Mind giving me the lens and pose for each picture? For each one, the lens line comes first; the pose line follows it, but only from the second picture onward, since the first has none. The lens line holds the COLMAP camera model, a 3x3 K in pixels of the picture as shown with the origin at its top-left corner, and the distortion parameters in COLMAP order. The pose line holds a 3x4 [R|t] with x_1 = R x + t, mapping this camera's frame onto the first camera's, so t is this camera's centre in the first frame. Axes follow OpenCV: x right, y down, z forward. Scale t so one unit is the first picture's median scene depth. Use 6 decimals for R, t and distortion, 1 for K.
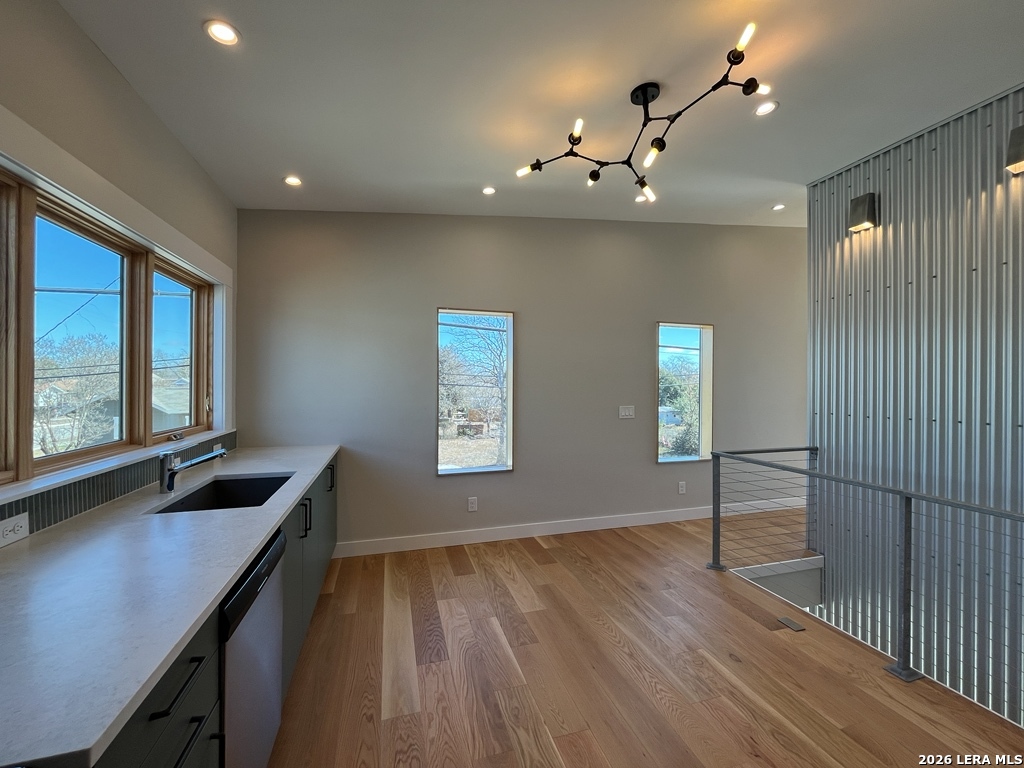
lens RADIAL K [[412.6, 0, 513.8], [0, 412.6, 378.4], [0, 0, 1]] dist [-0.002590, 0.000029]
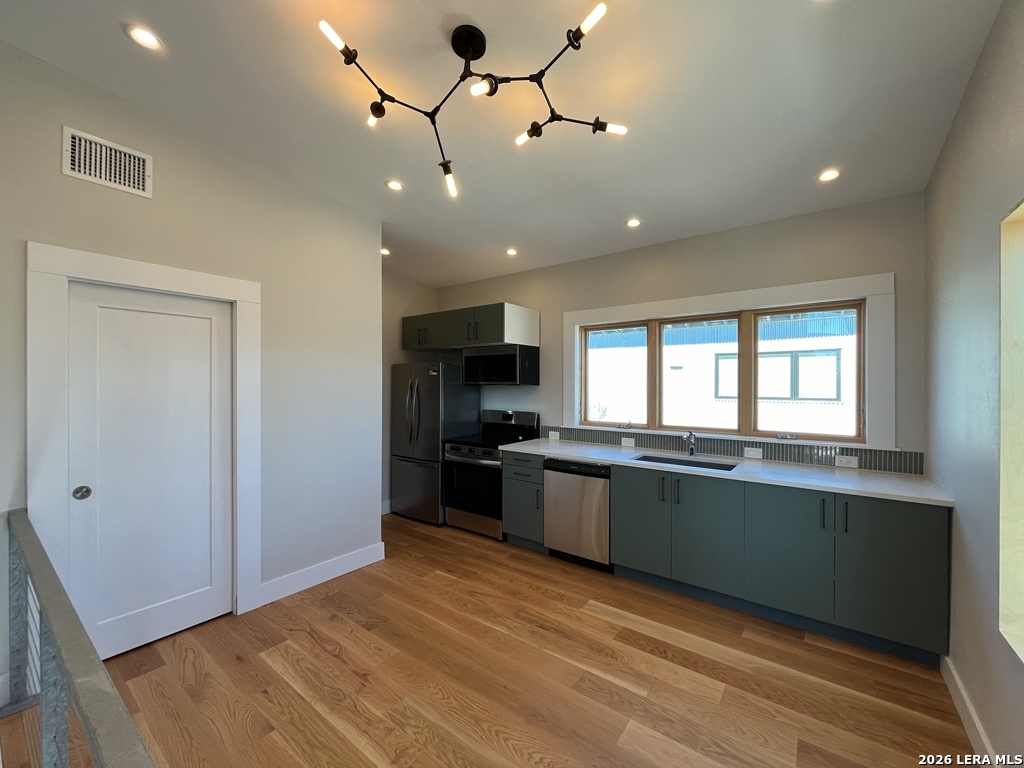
lens RADIAL K [[412.6, 0, 508.6], [0, 412.6, 385.0], [0, 0, 1]] dist [-0.002590, 0.000029]
pose [[-0.812394, -0.004082, -0.583095, 0.714271], [-0.001914, 0.999989, -0.004333, -0.010461], [0.583106, -0.002404, -0.812392, 1.696179]]
